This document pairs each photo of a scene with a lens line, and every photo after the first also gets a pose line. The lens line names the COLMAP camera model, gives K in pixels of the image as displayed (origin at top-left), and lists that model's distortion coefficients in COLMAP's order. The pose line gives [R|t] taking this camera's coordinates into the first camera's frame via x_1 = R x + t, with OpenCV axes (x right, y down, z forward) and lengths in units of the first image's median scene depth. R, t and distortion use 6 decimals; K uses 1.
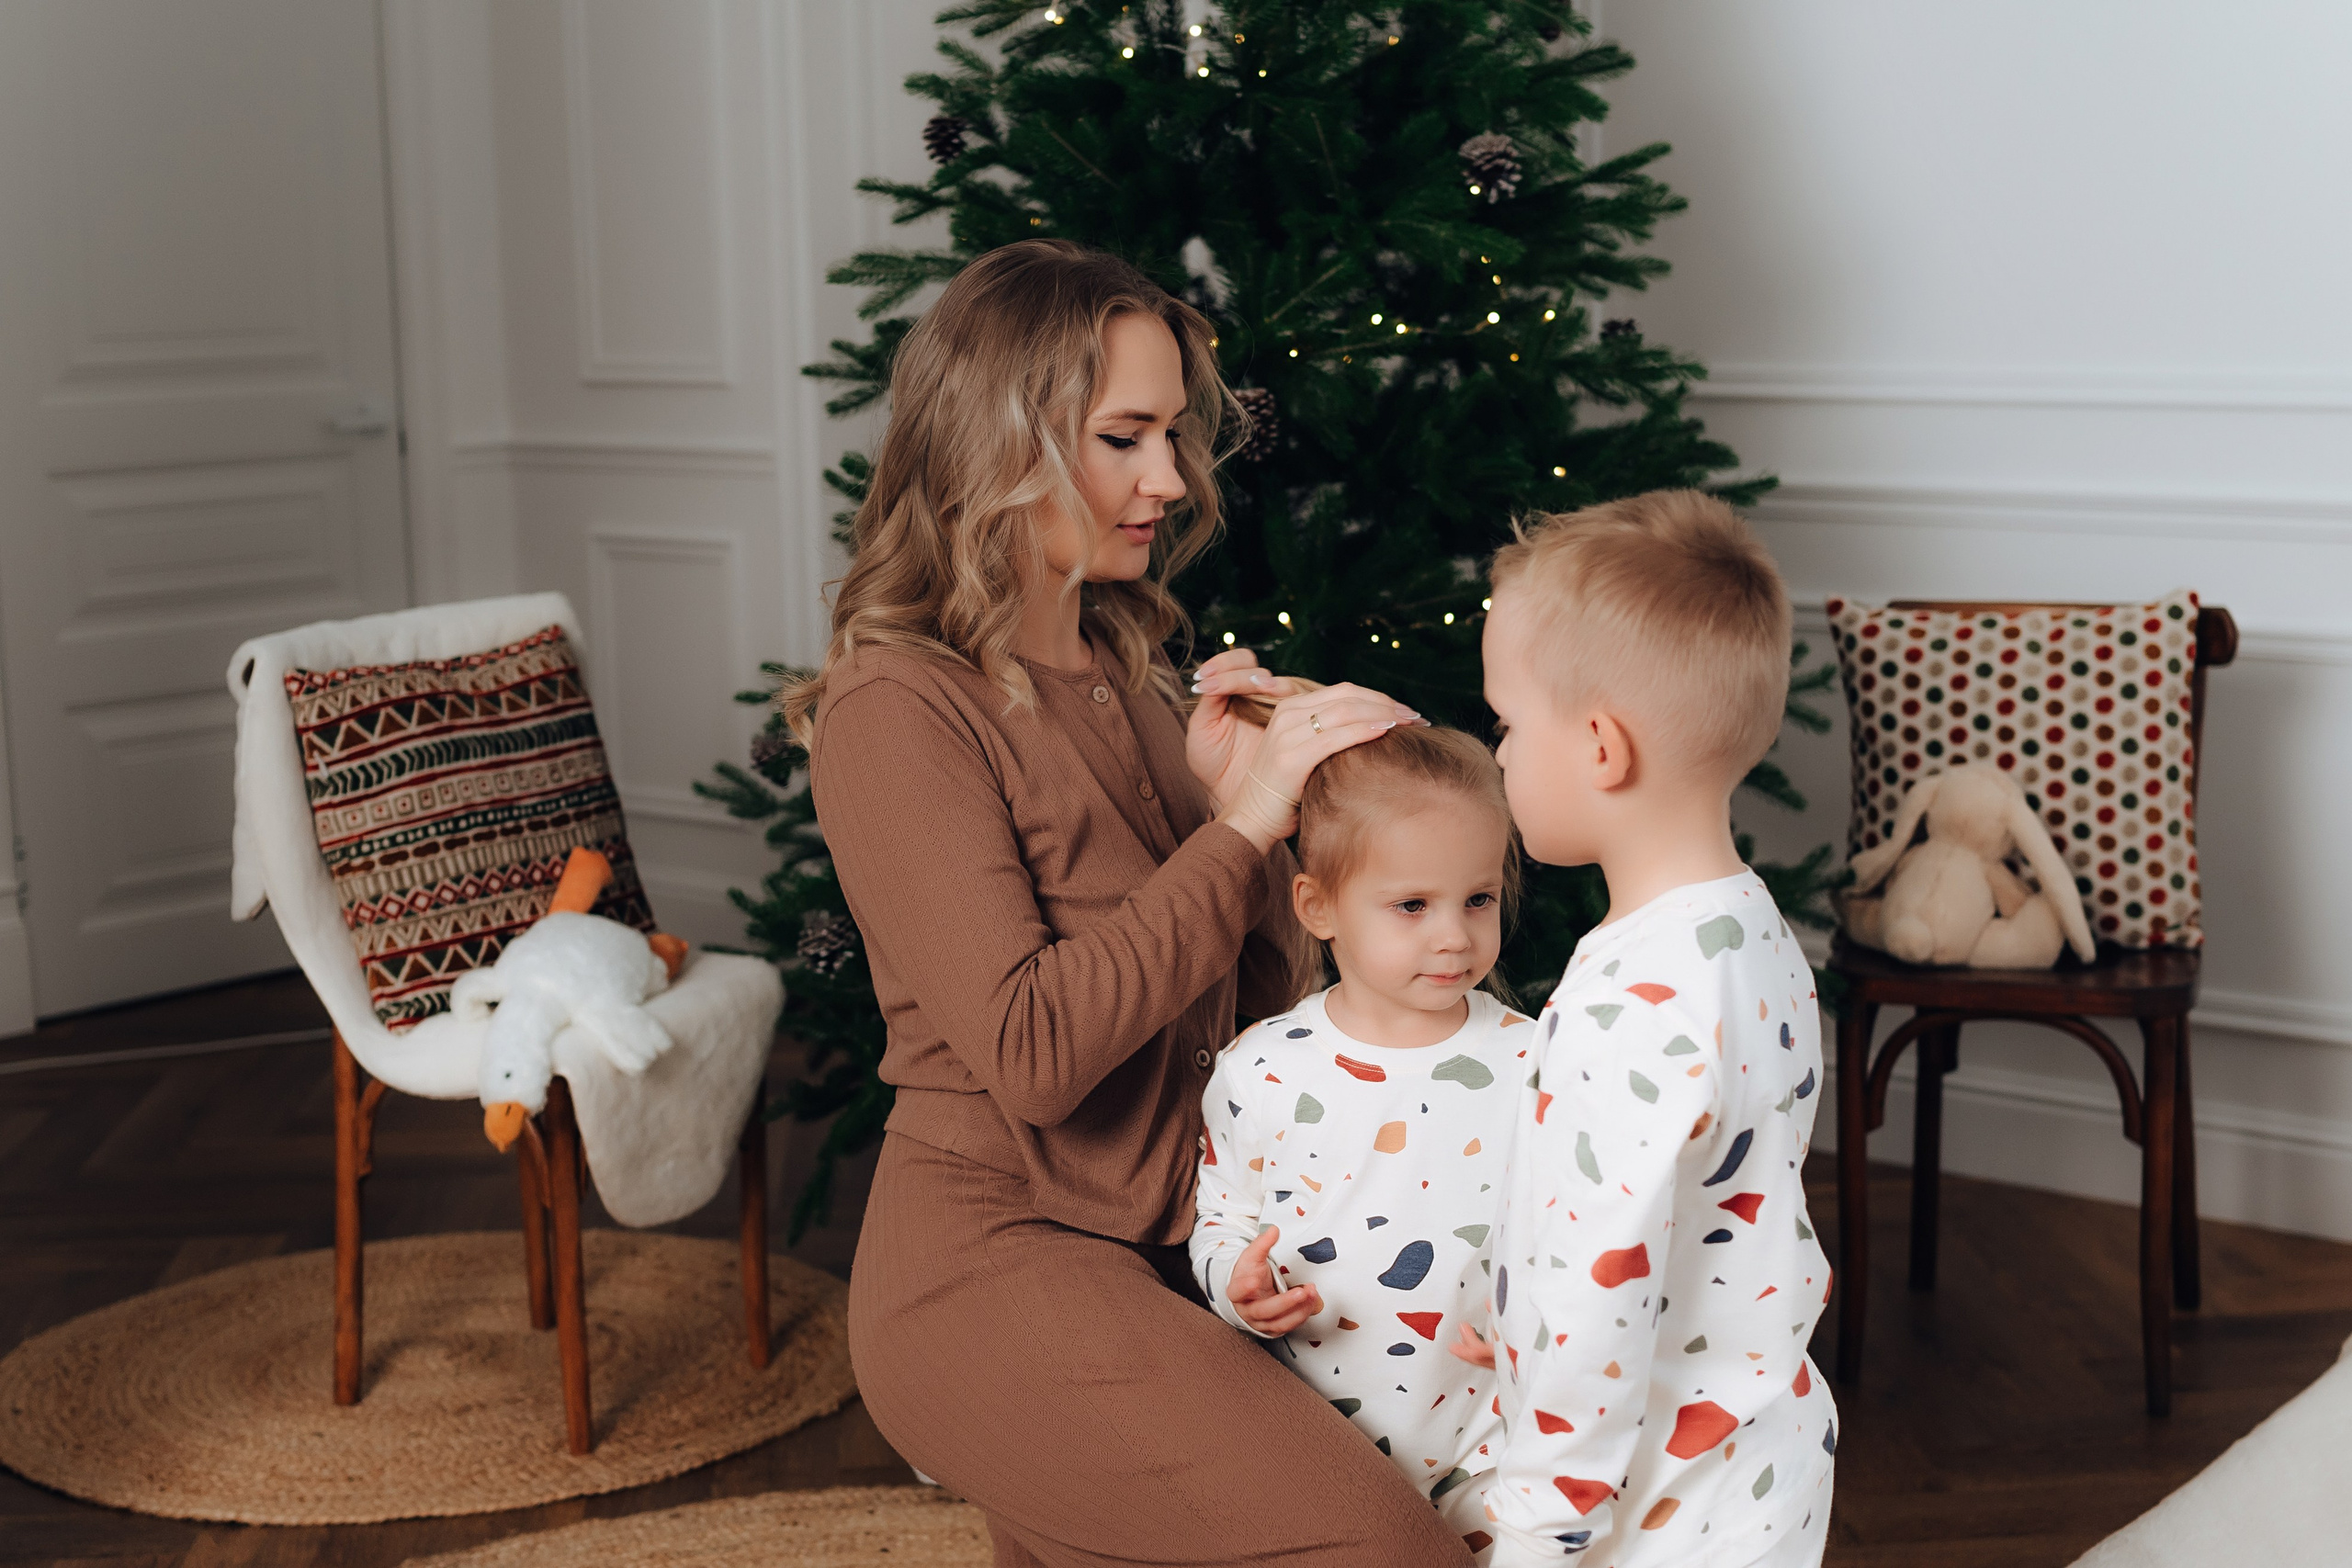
lens RADIAL K [[3483.5, 0, 1192.1], [0, 3483.5, 789.8], [0, 0, 1]] dist [-0.031976, 0.000000]
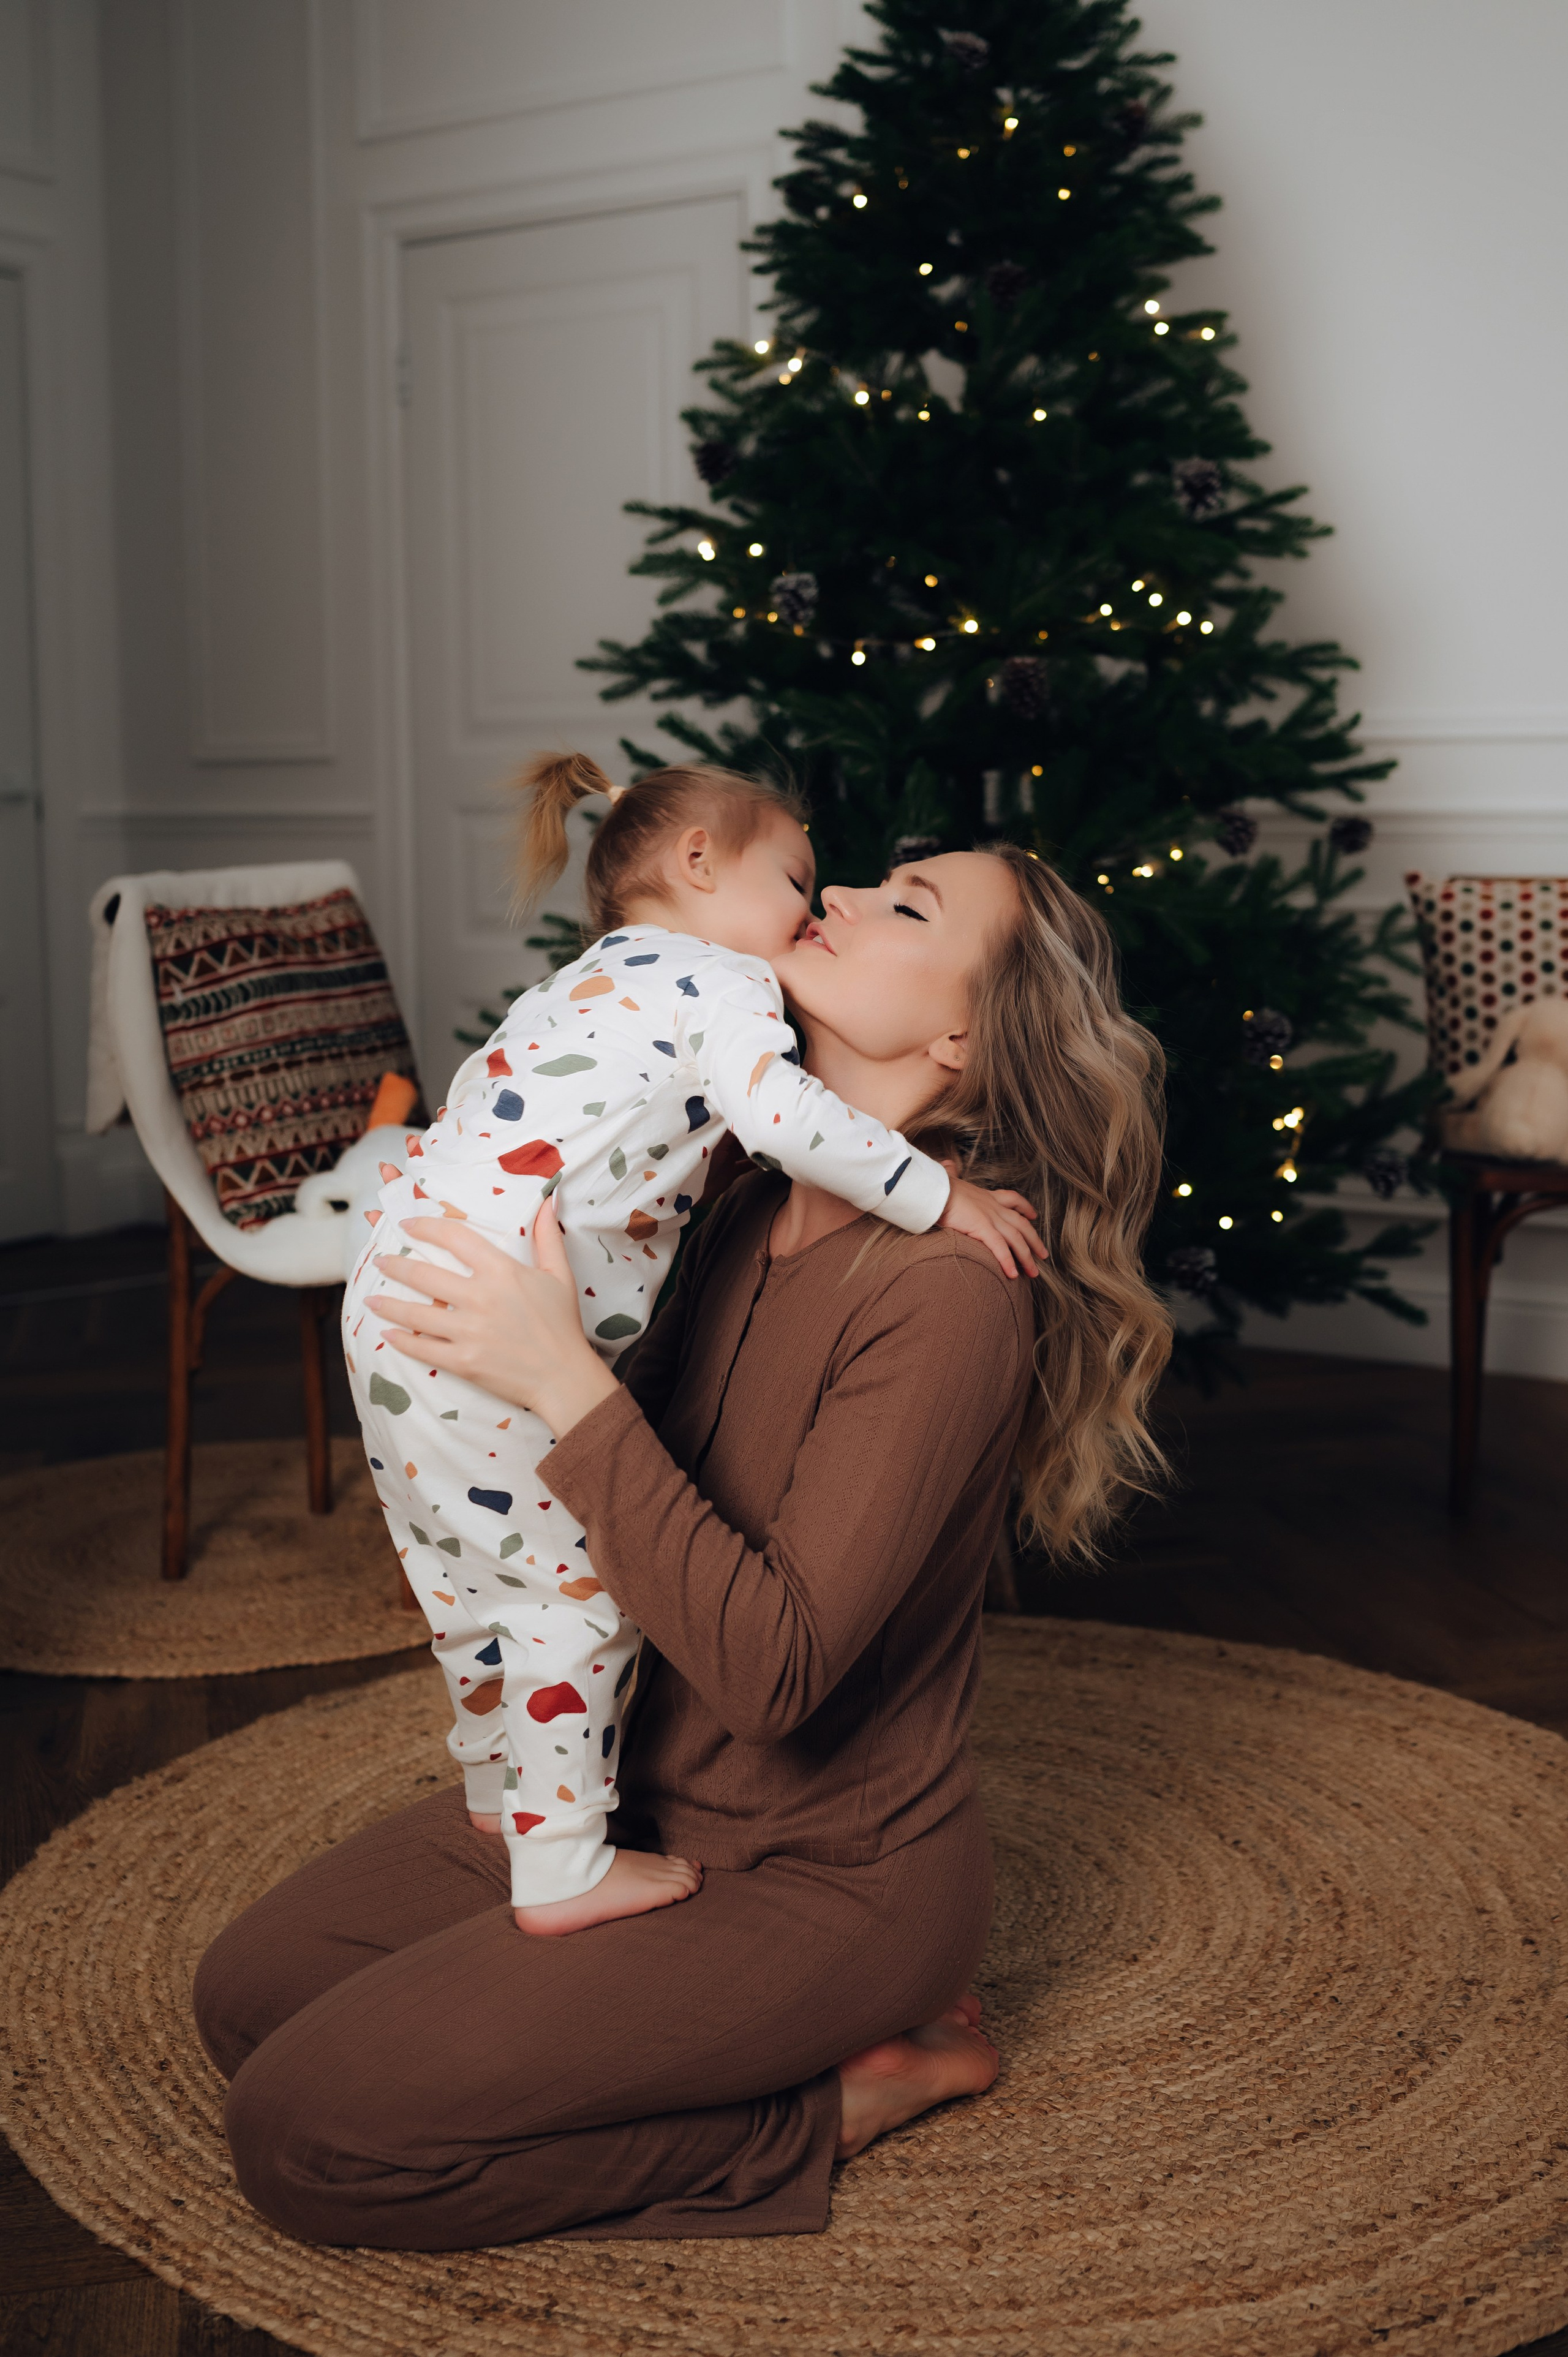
lens RADIAL K [[2640.9, 0, 803.1], [0, 2640.9, 1038.6], [0, 0, 1]] dist [-0.042682, 0.000000]
pose [[0.987618, -0.002778, 0.156854, -0.179914], [0.013138, 0.997796, -0.065048, 0.063685], [-0.156327, 0.066304, 0.985477, 0.134234]]
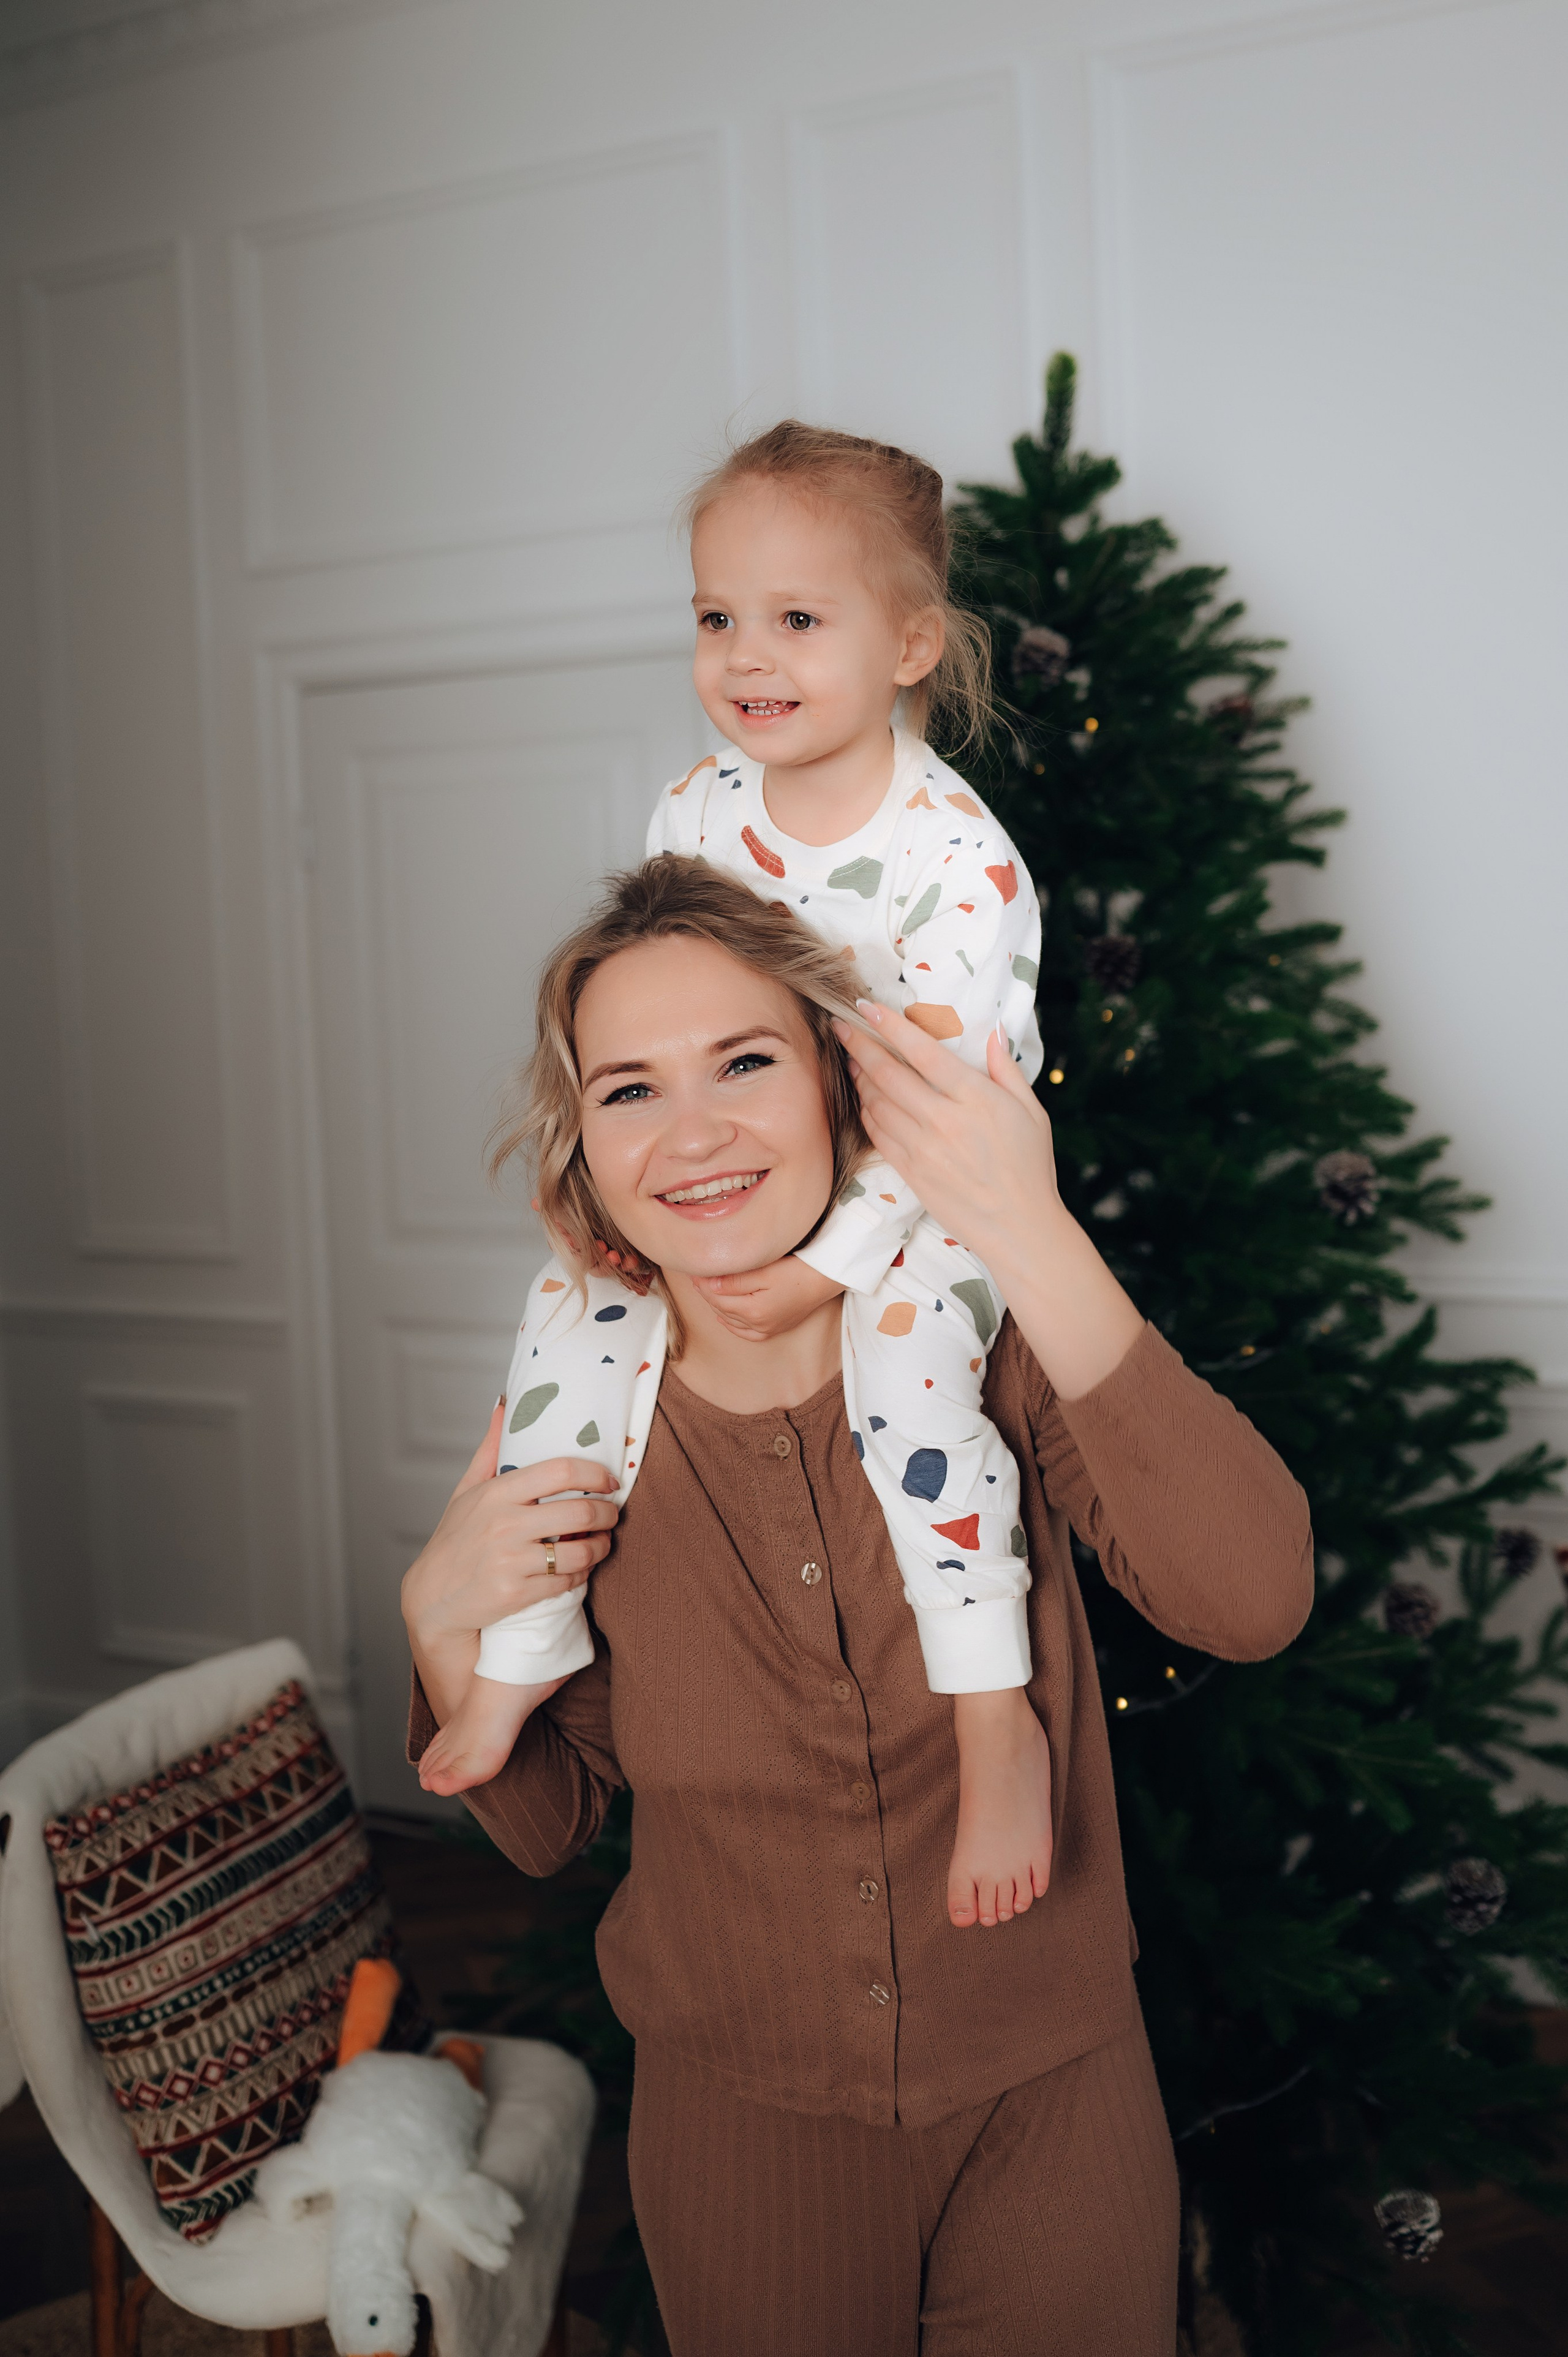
lens RADIAL K [[2487.4, 0, 856.8], [0, 2487.4, 1058.5], [0, 0, 1]] dist [-0.046608, 0.000000]
pose [[0.970615, -0.030100, 0.238746, -0.199975], [0.054637, 0.993800, -0.096830, -0.146591], [-0.234351, 0.107029, 0.966242, 0.338533]]
